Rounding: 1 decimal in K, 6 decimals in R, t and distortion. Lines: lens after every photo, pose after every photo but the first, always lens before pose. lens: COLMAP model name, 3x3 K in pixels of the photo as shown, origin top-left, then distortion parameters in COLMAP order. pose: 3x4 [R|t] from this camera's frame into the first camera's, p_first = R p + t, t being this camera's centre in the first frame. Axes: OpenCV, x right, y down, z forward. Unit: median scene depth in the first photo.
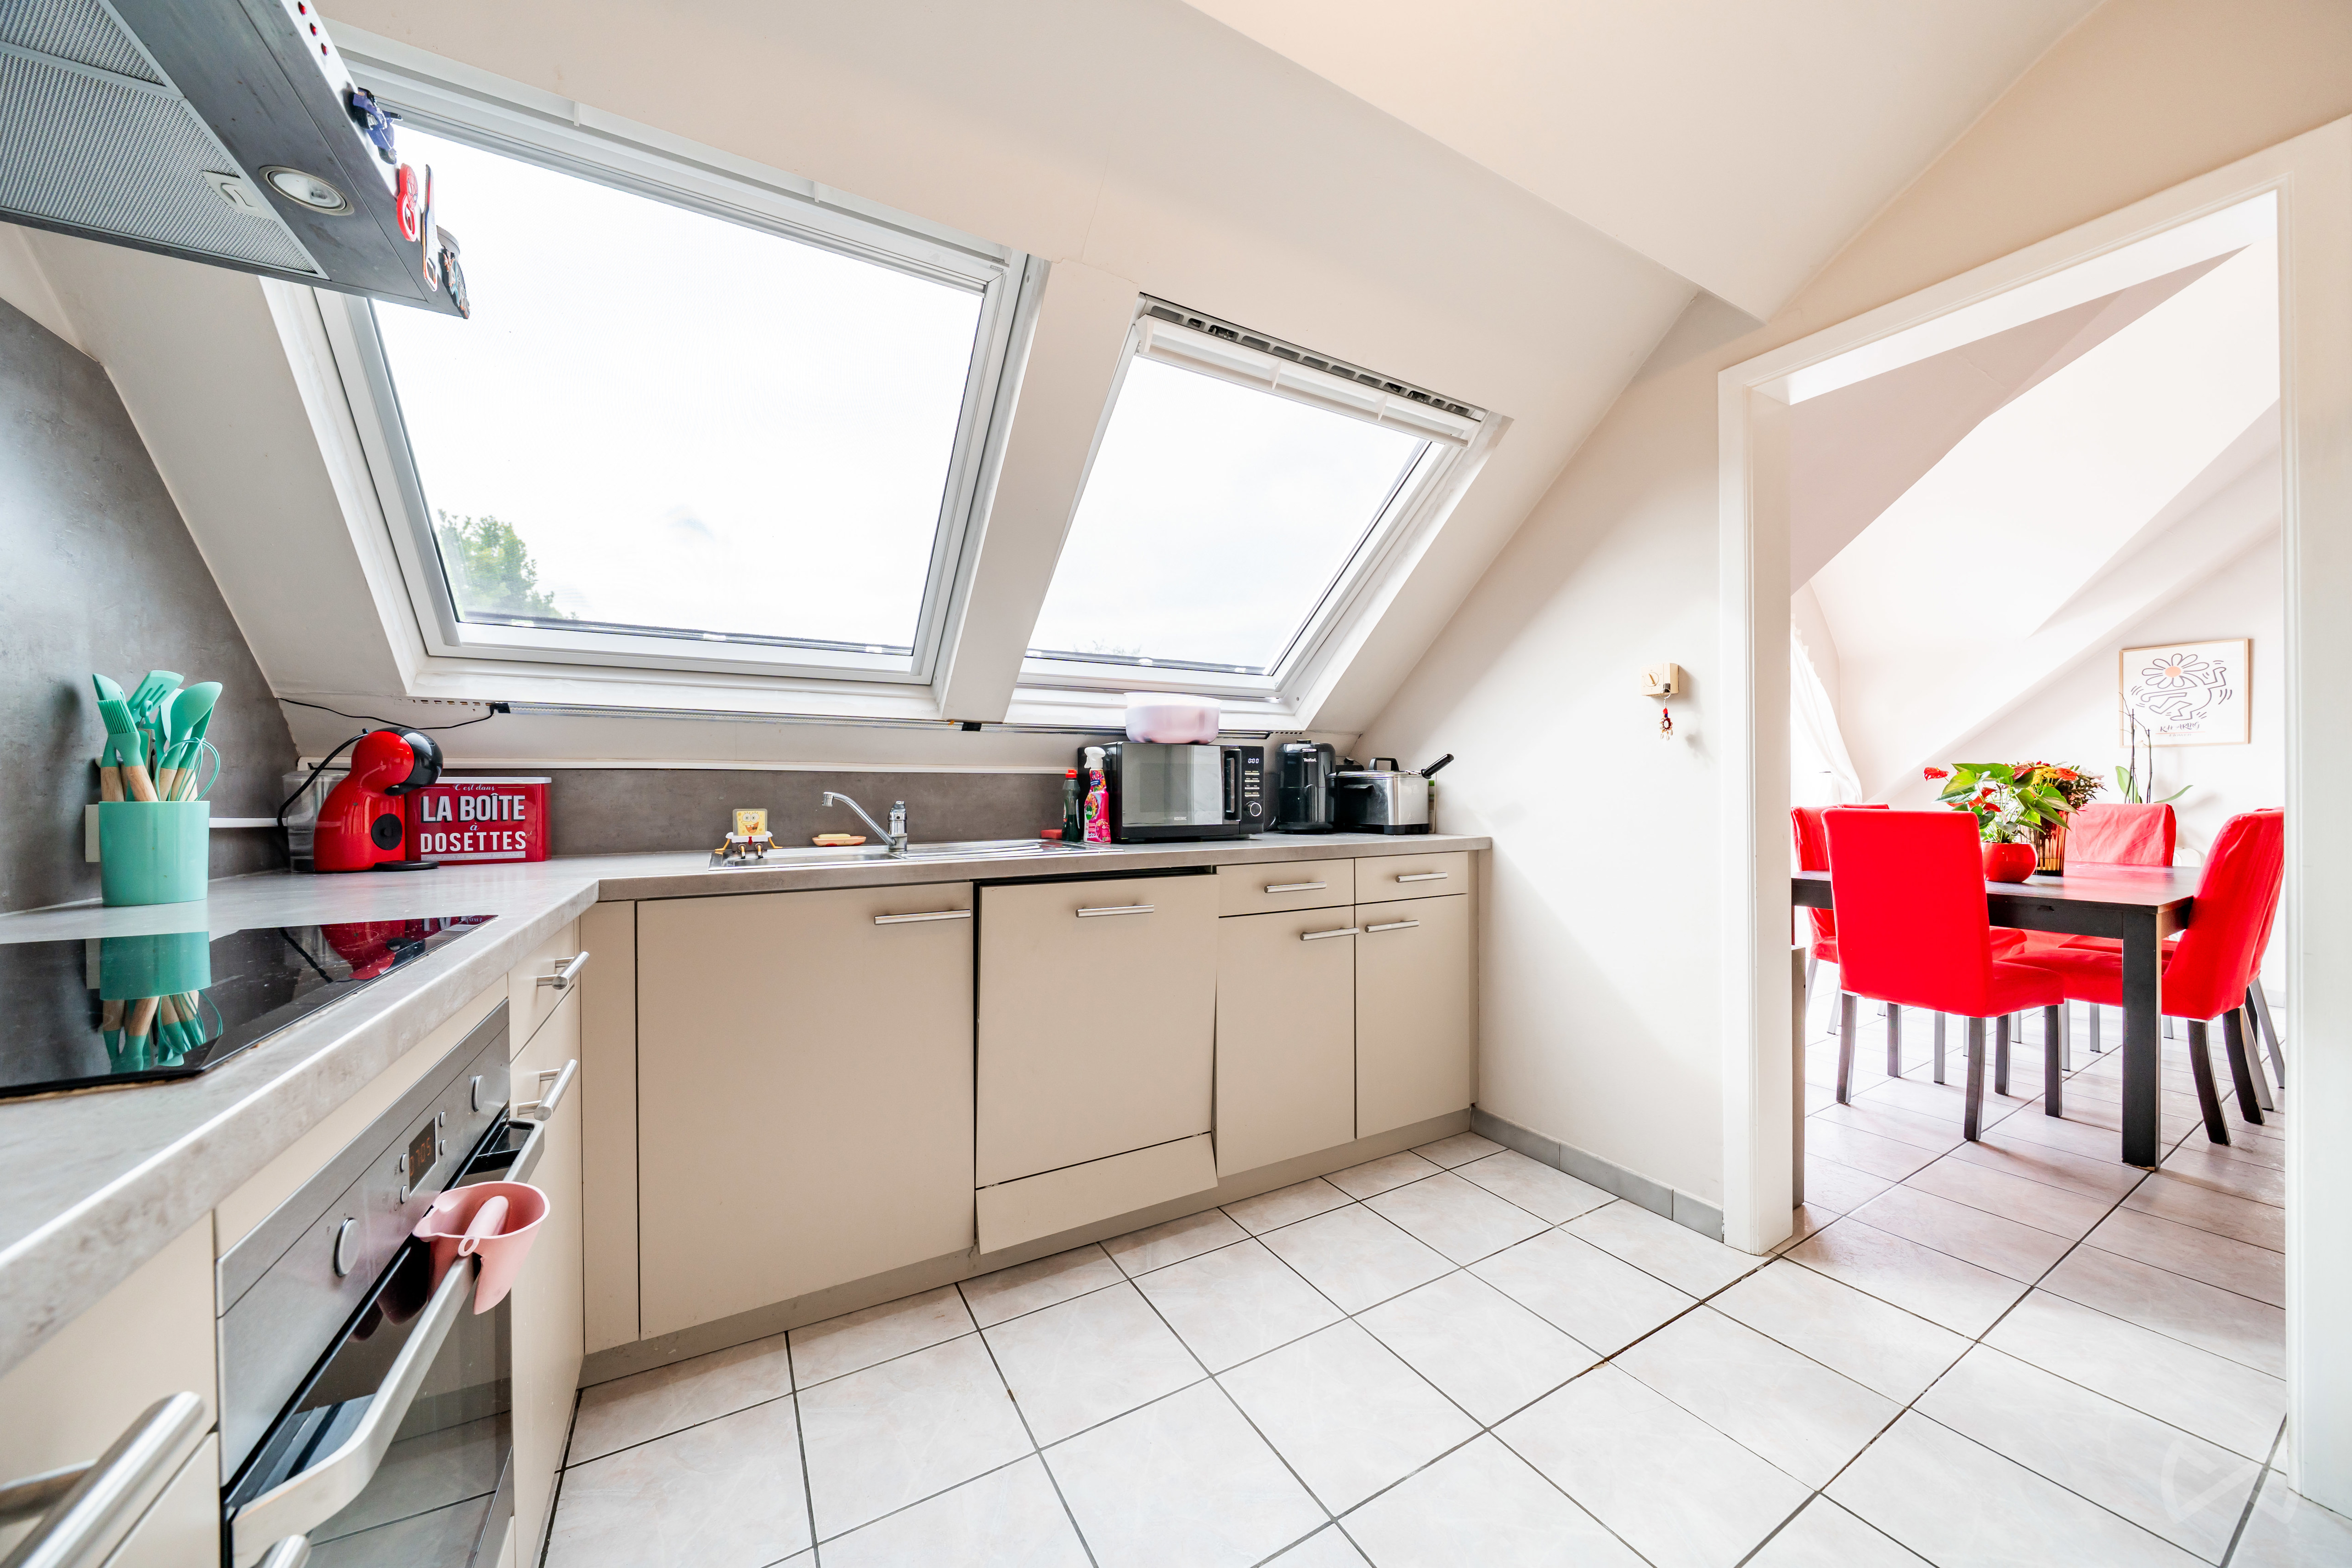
lens RADIAL K [[795.7, 0, 1169.9], [0, 795.7, 793.2], [0, 0, 1]] dist [0.000331, 0.000013]
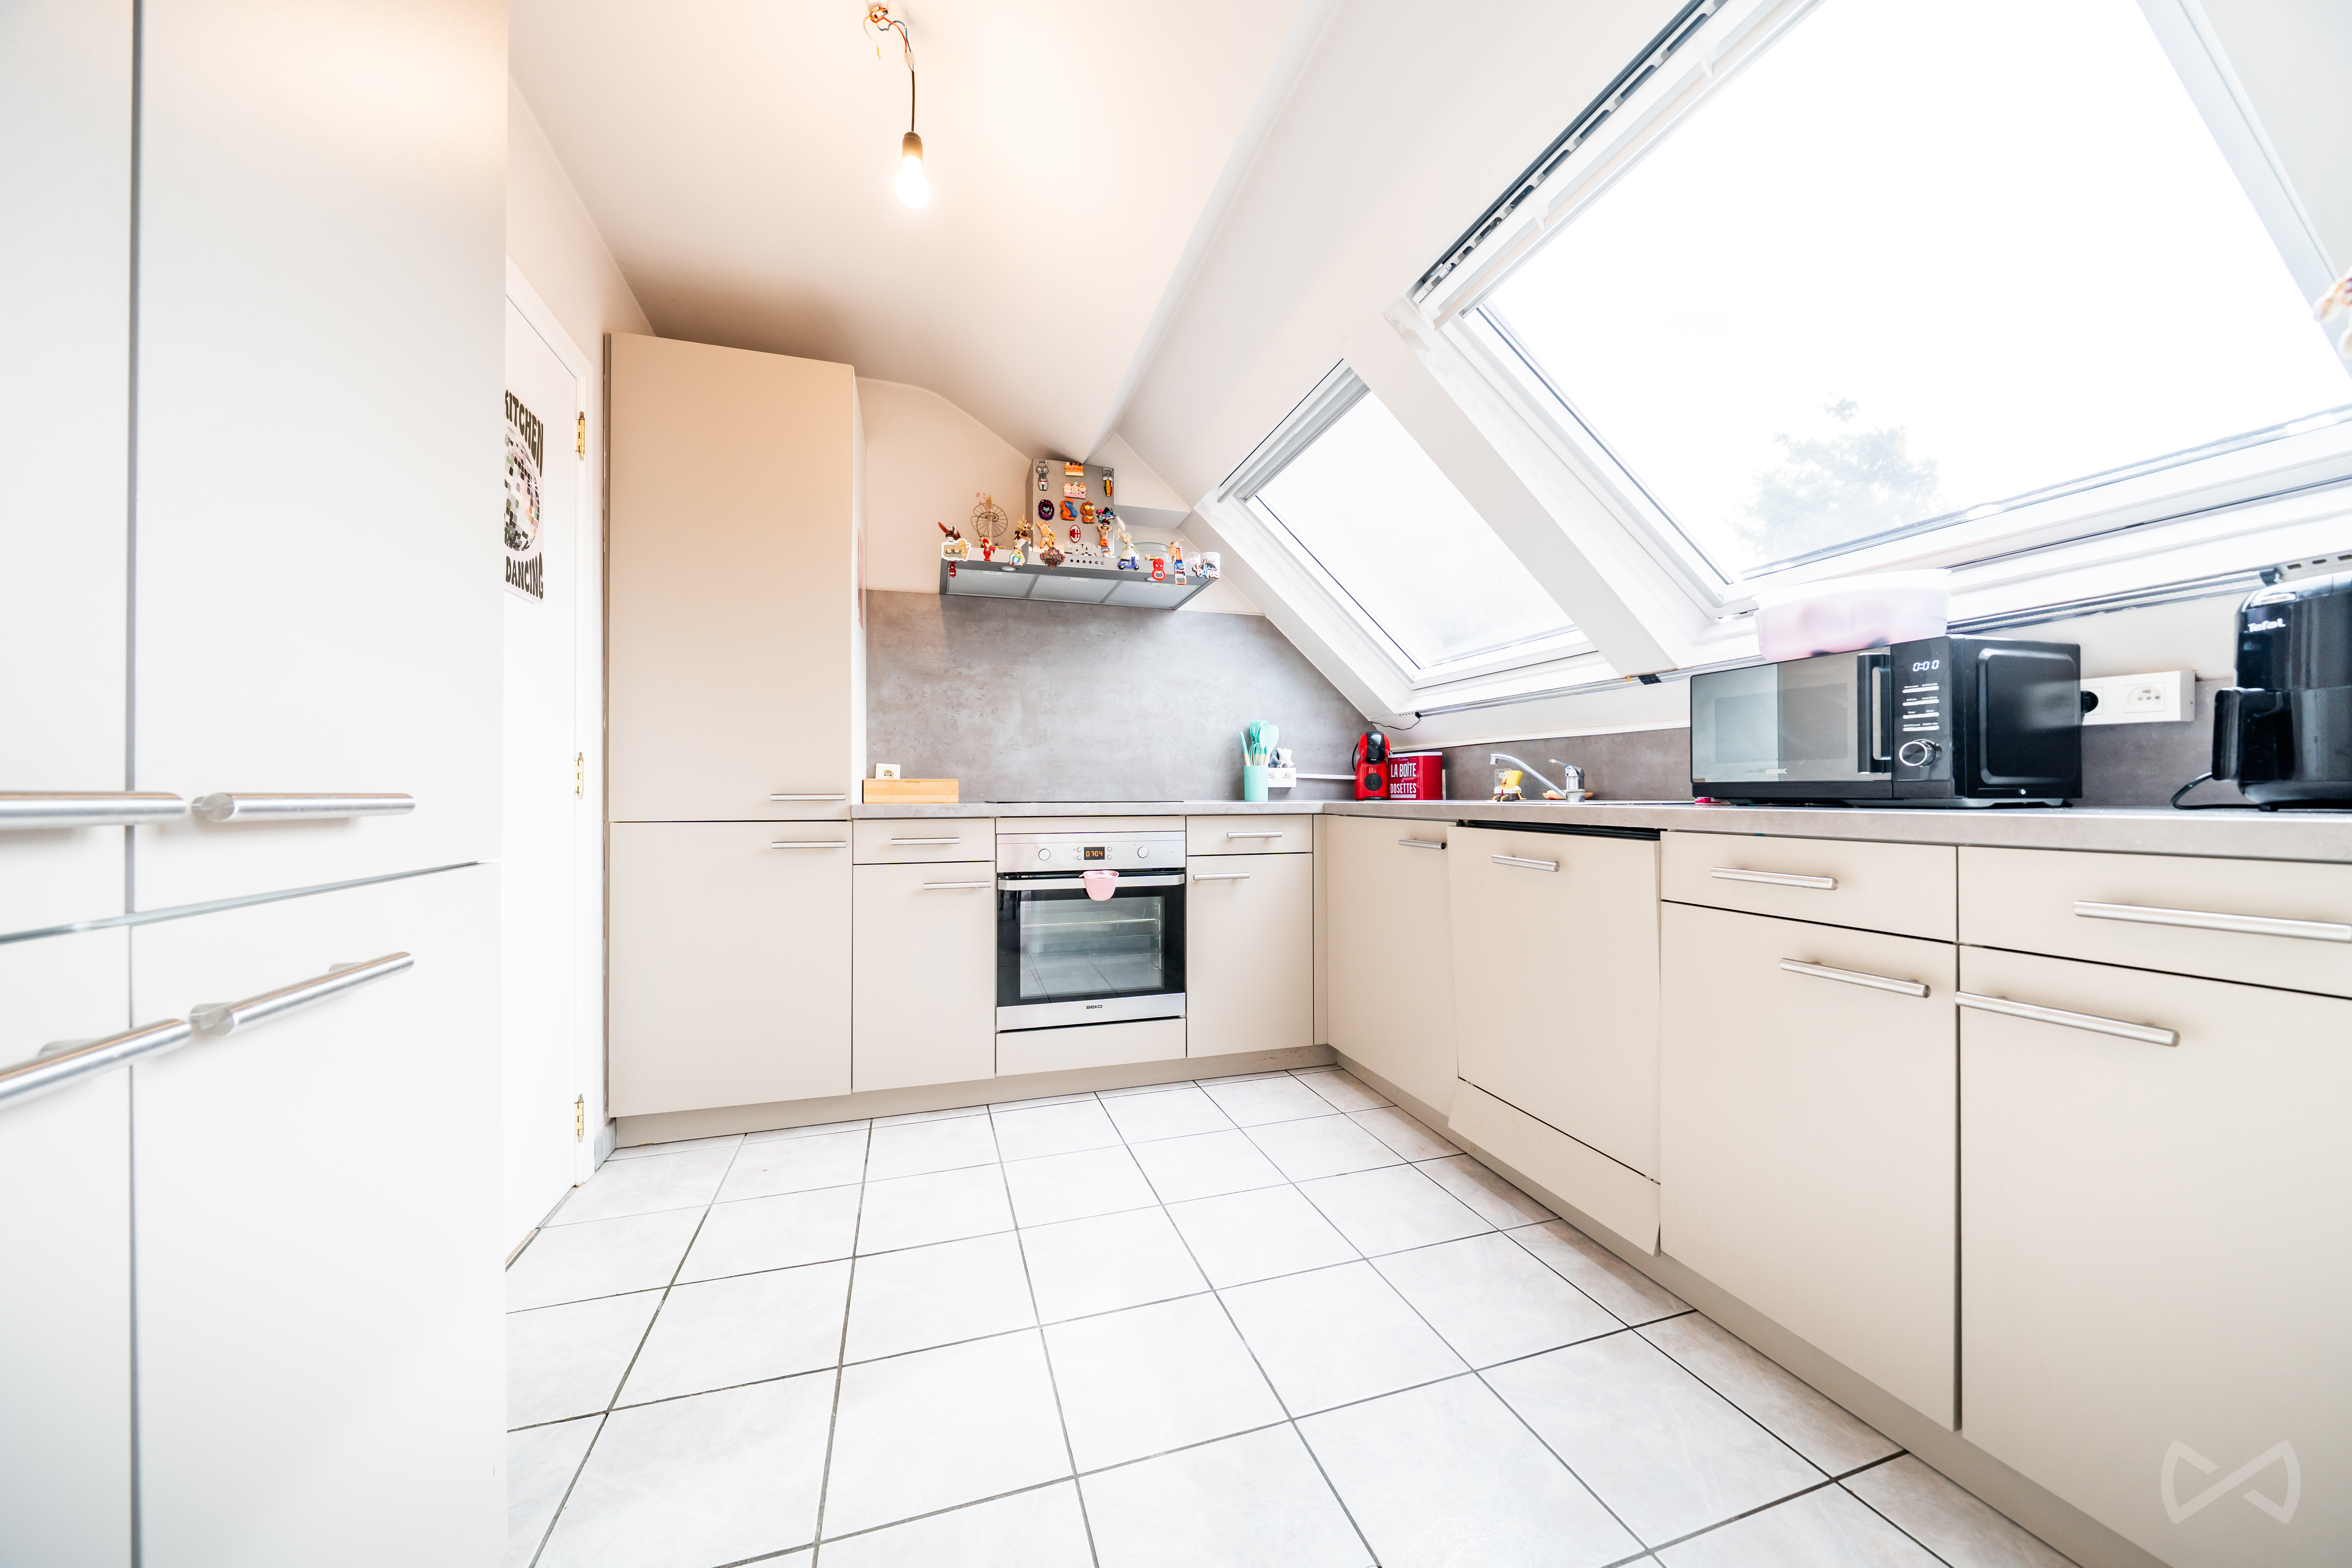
lens RADIAL K [[795.7, 0, 1170.4], [0, 795.7, 788.5], [0, 0, 1]] dist [0.000331, 0.000013]
pose [[-0.202400, 0.000711, -0.979303, 0.910778], [0.005358, 0.999986, -0.000382, 0.050397], [0.979288, -0.005325, -0.202401, 0.724858]]
